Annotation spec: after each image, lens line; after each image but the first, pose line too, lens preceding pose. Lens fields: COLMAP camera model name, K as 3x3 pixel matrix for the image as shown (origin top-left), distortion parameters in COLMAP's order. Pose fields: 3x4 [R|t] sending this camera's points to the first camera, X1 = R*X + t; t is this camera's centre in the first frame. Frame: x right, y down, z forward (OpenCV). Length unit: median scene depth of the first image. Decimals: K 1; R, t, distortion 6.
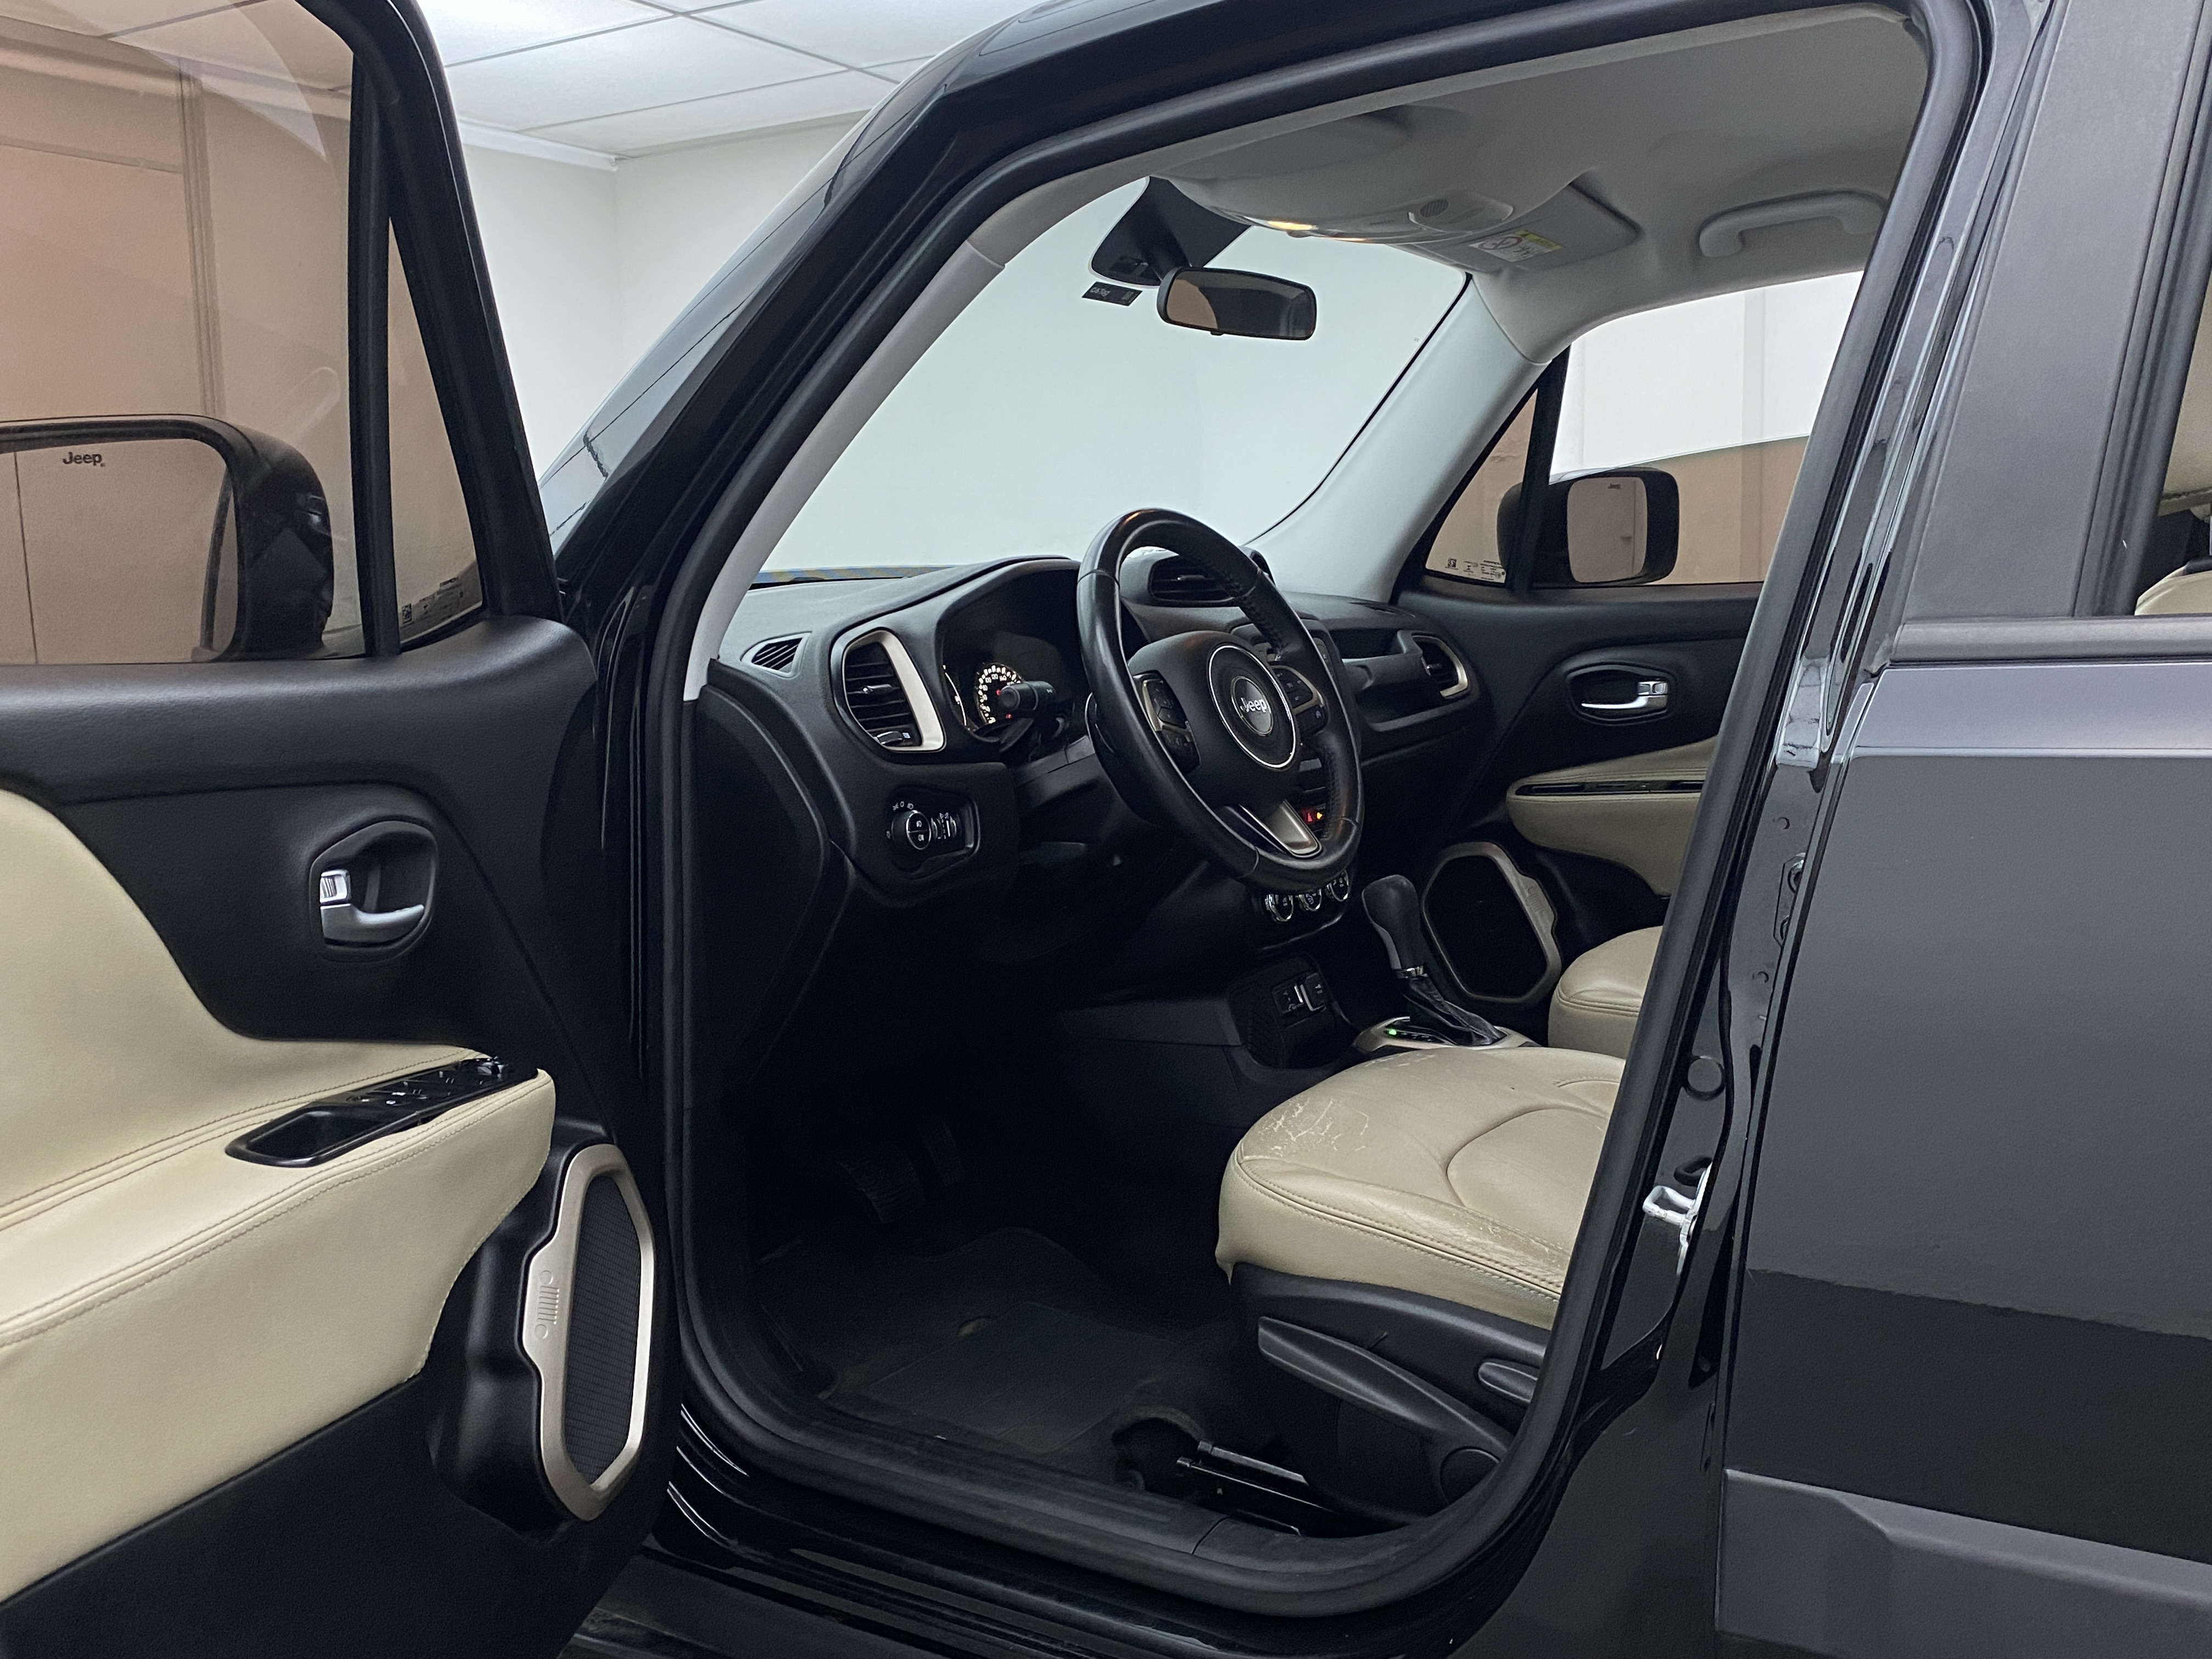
lens RADIAL K [[2005.5, 0, 1109.7], [0, 2005.5, 833.4], [0, 0, 1]] dist [0.006475, -0.009272]
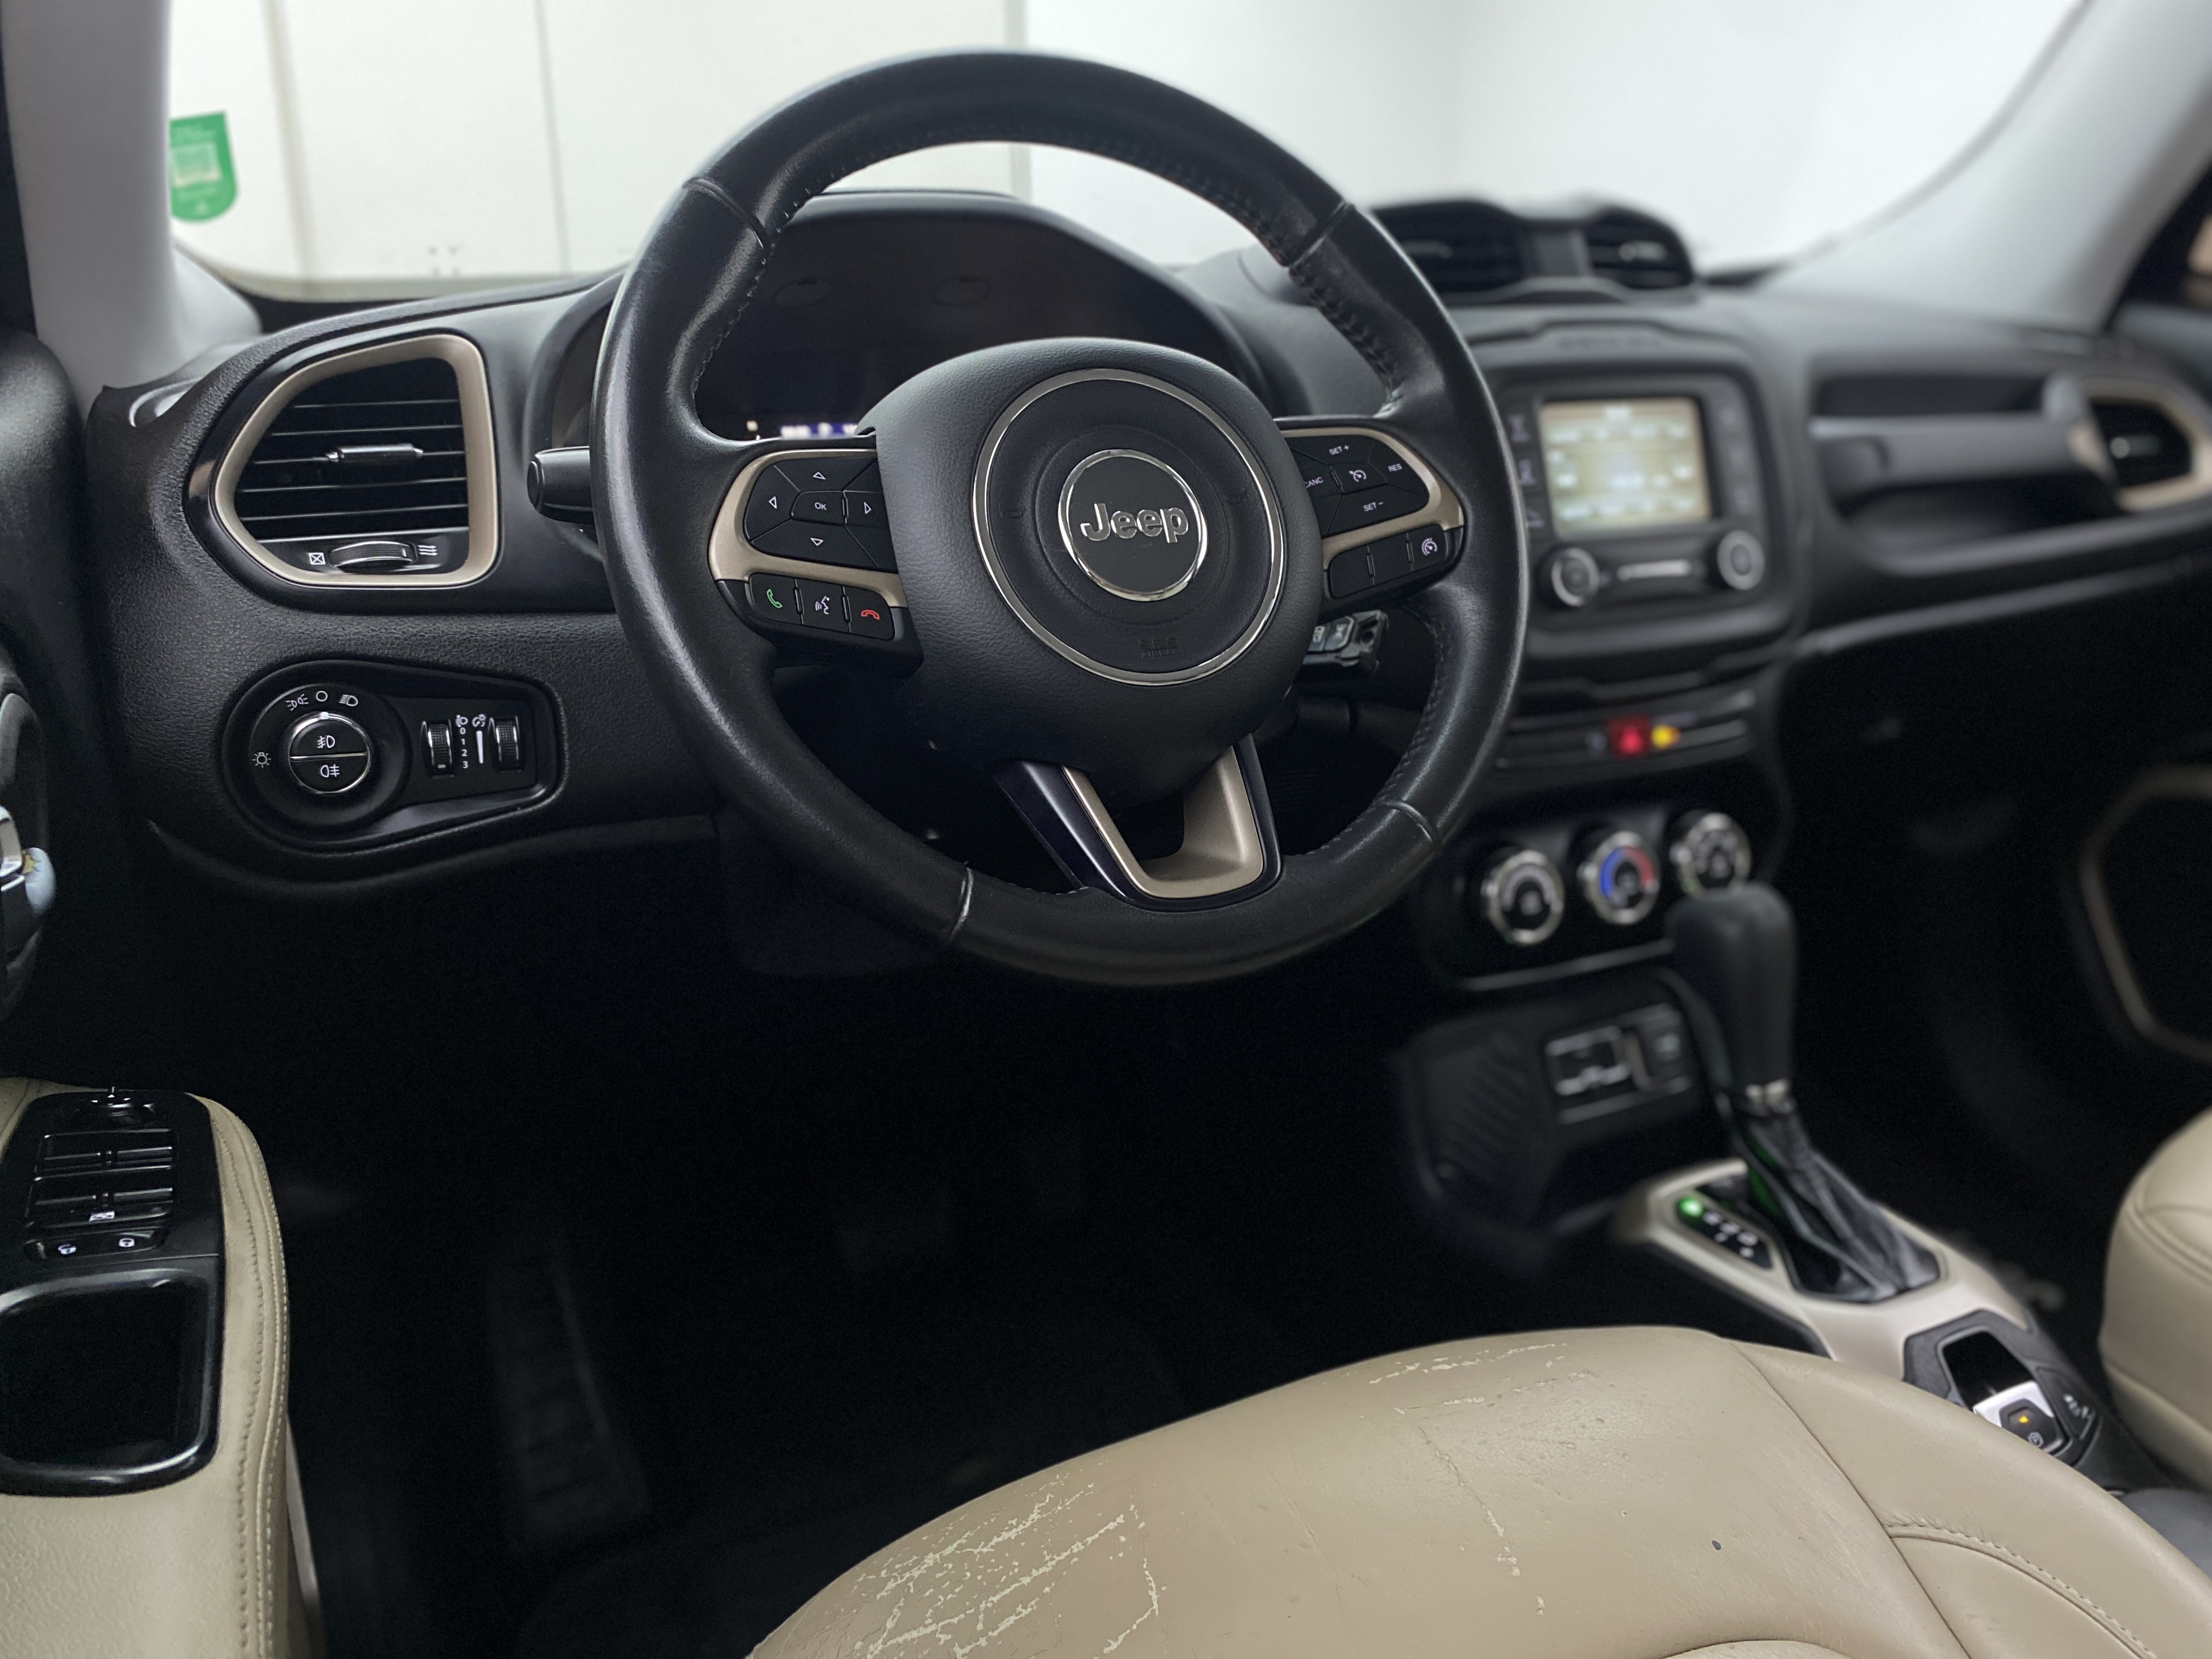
lens RADIAL K [[1715.9, 0, 1116.7], [0, 1715.9, 816.5], [0, 0, 1]] dist [0.013464, -0.022837]
pose [[0.856129, 0.139480, -0.497582, 0.175709], [-0.068577, 0.985034, 0.158129, -0.041203], [0.512192, -0.101257, 0.852881, 0.473291]]
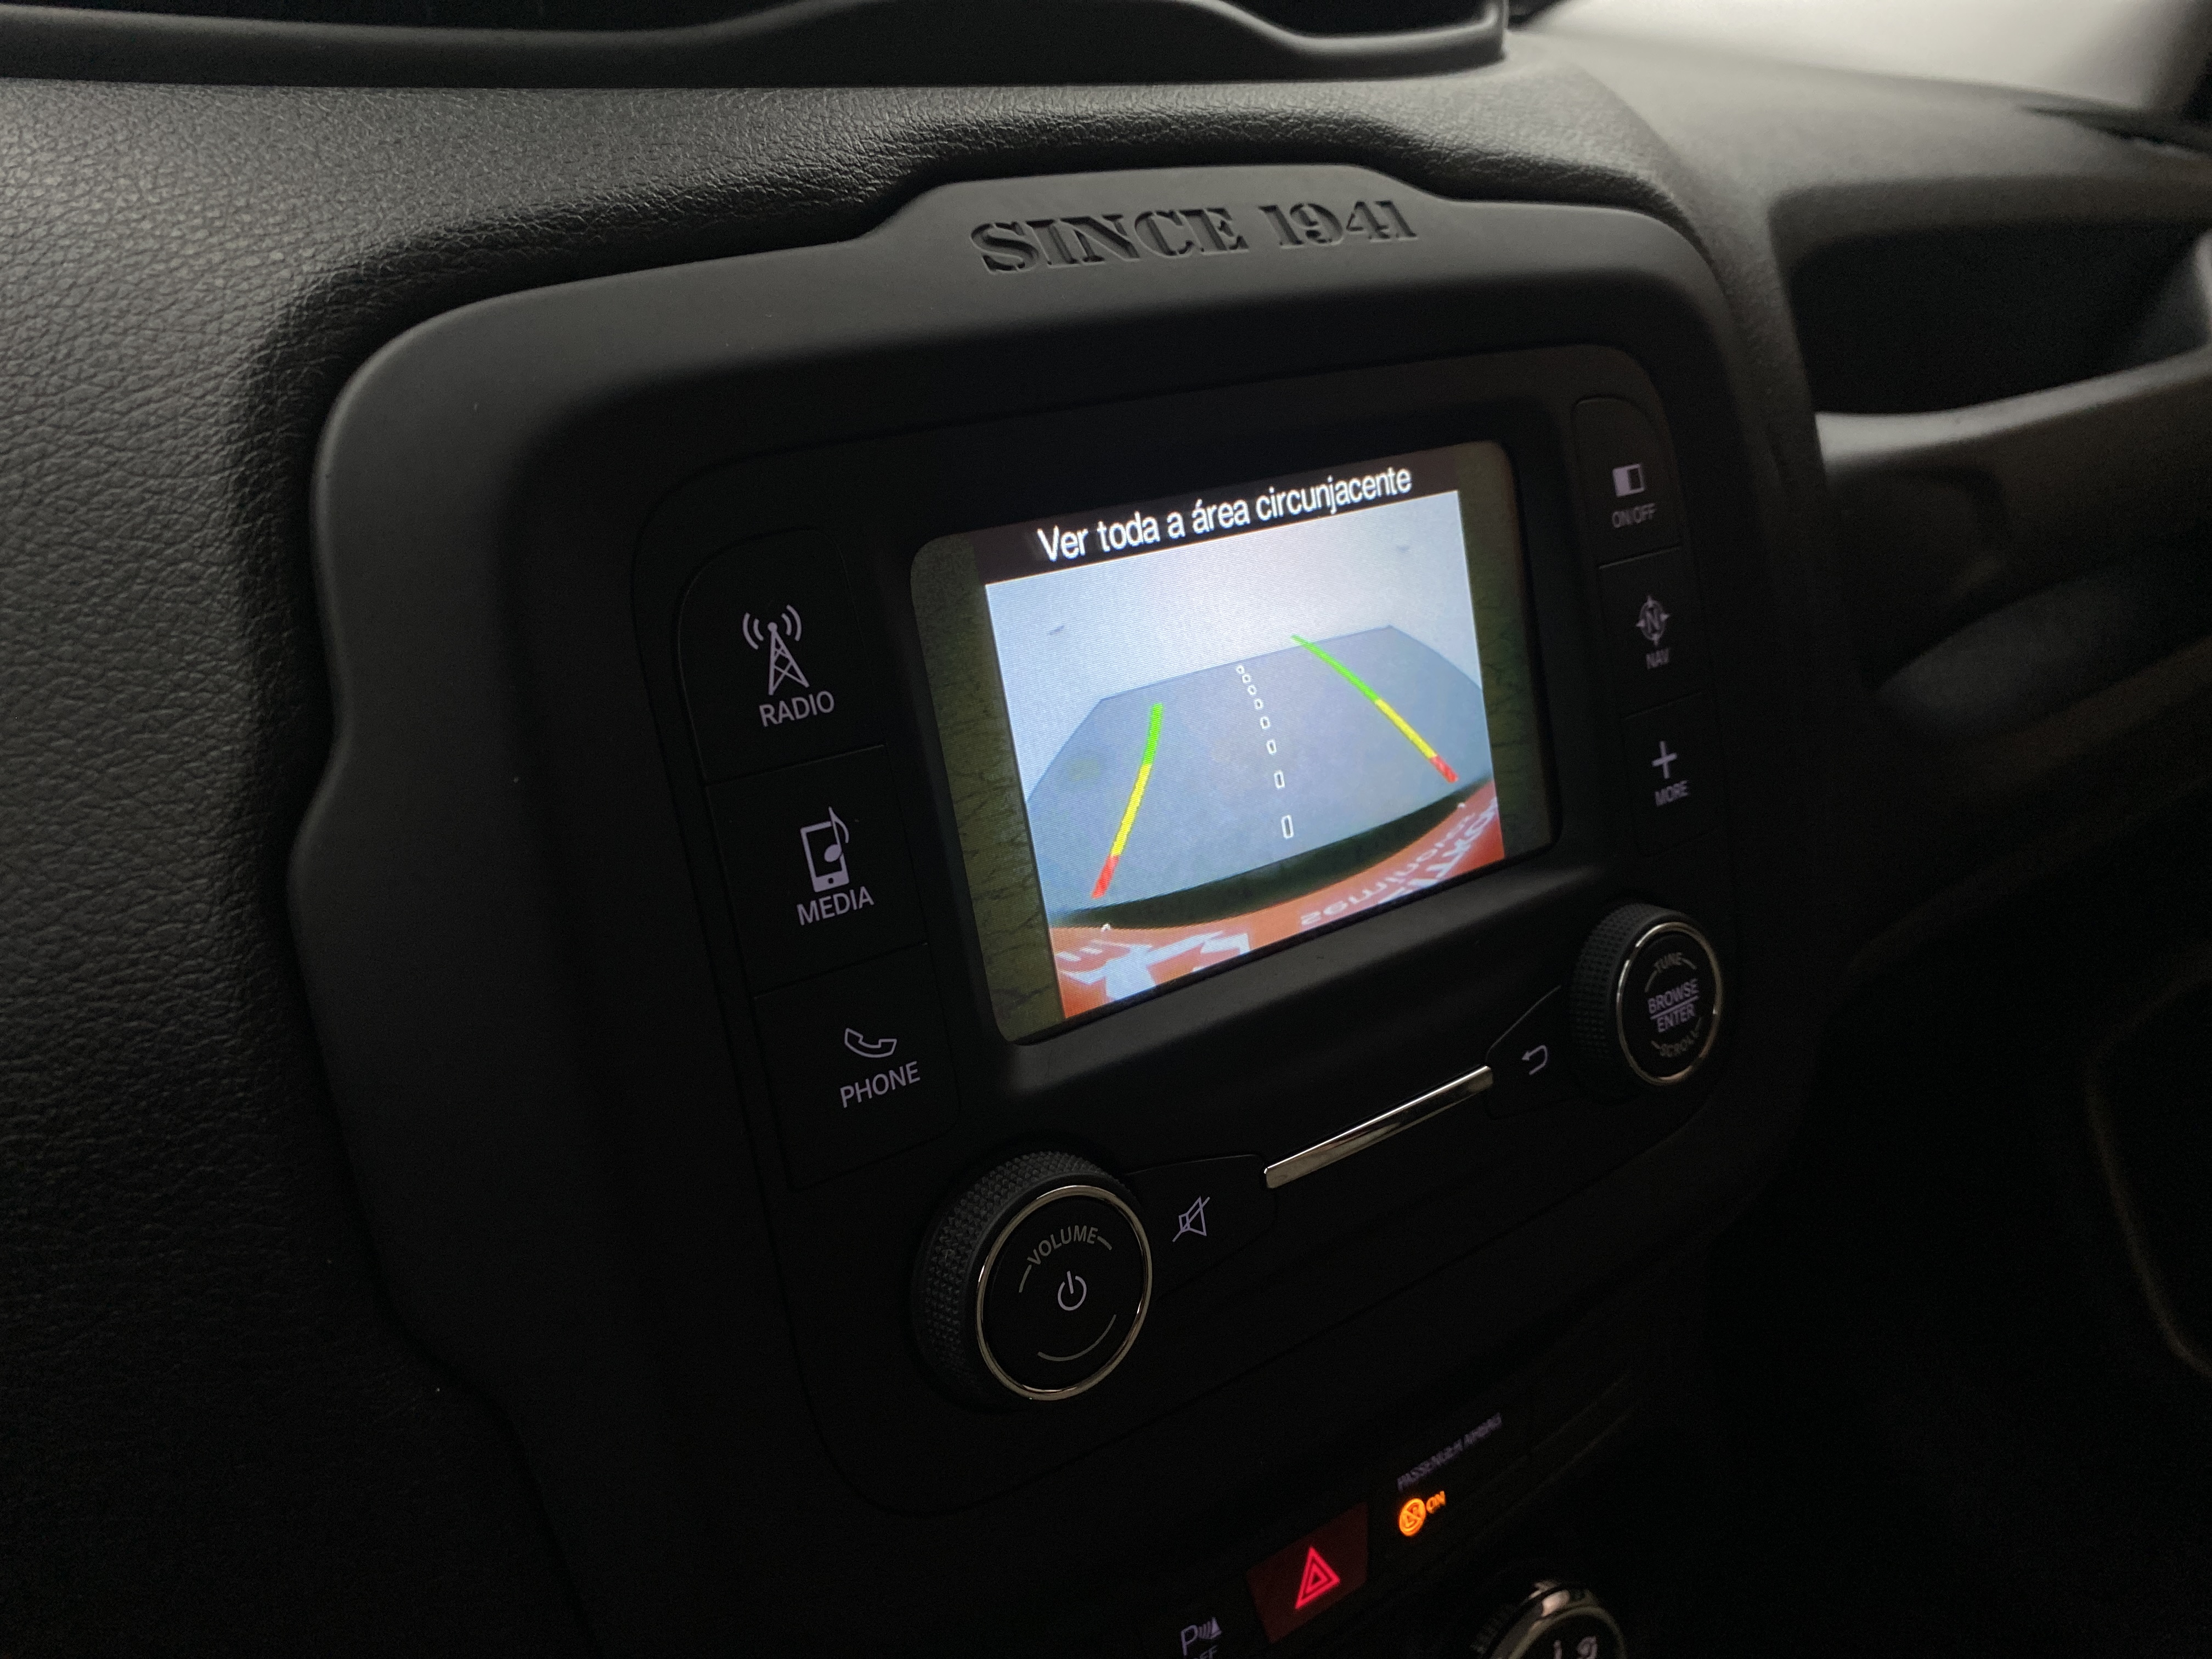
lens RADIAL K [[1715.9, 0, 1088.9], [0, 1715.9, 815.5], [0, 0, 1]] dist [0.013464, -0.022837]
pose [[0.927980, 0.146369, -0.342678, 0.101291], [-0.052904, 0.962059, 0.267663, -0.083395], [0.368854, -0.230257, 0.900516, 0.752695]]
